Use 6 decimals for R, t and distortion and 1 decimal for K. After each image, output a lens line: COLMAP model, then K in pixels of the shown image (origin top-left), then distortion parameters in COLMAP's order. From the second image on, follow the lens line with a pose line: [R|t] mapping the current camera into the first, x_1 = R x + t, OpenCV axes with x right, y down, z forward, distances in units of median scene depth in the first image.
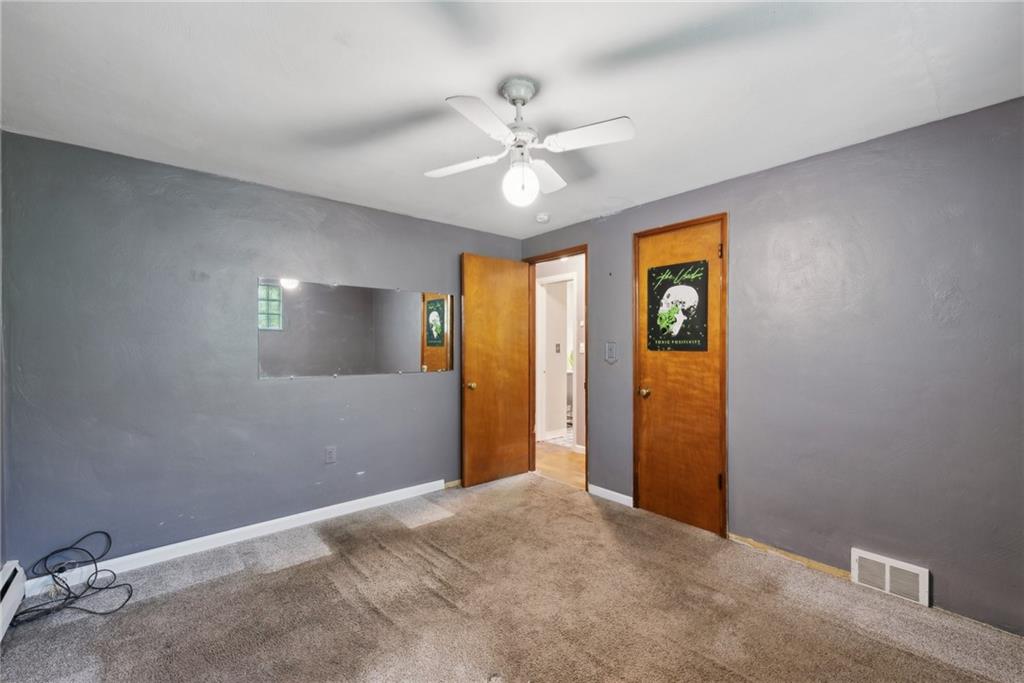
lens RADIAL K [[414.1, 0, 511.0], [0, 414.1, 336.8], [0, 0, 1]] dist [0.015986, -0.000187]
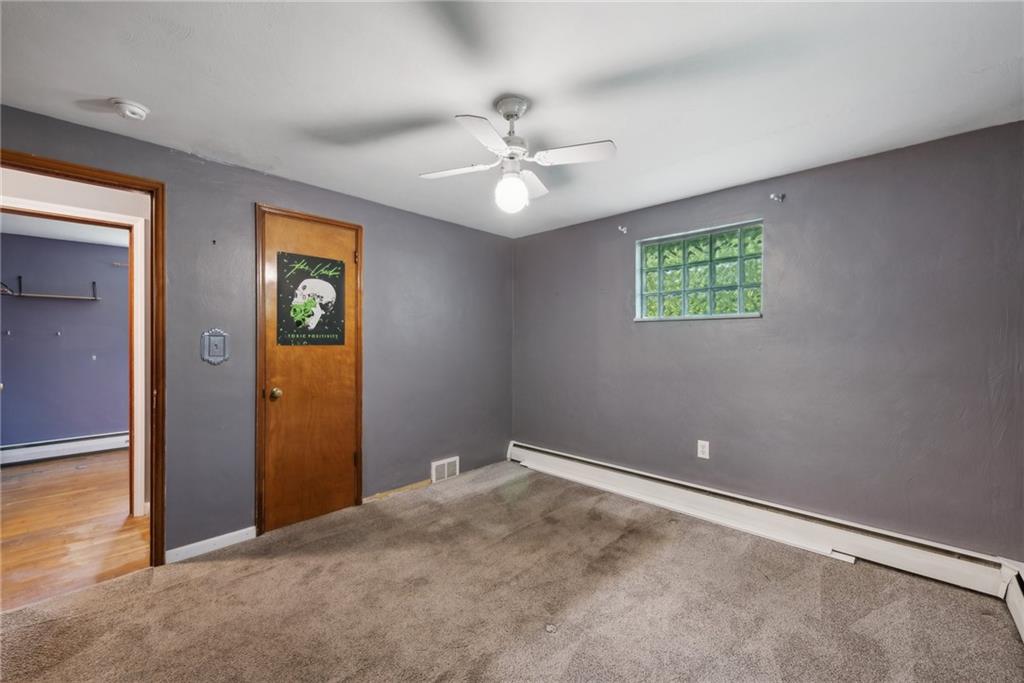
lens RADIAL K [[395.0, 0, 507.7], [0, 395.0, 336.7], [0, 0, 1]] dist [0.001882, 0.000122]
pose [[-0.065224, 0.016560, 0.997733, -0.561367], [-0.014111, 0.999747, -0.017516, 0.023894], [-0.997771, -0.015221, -0.064974, 0.604624]]
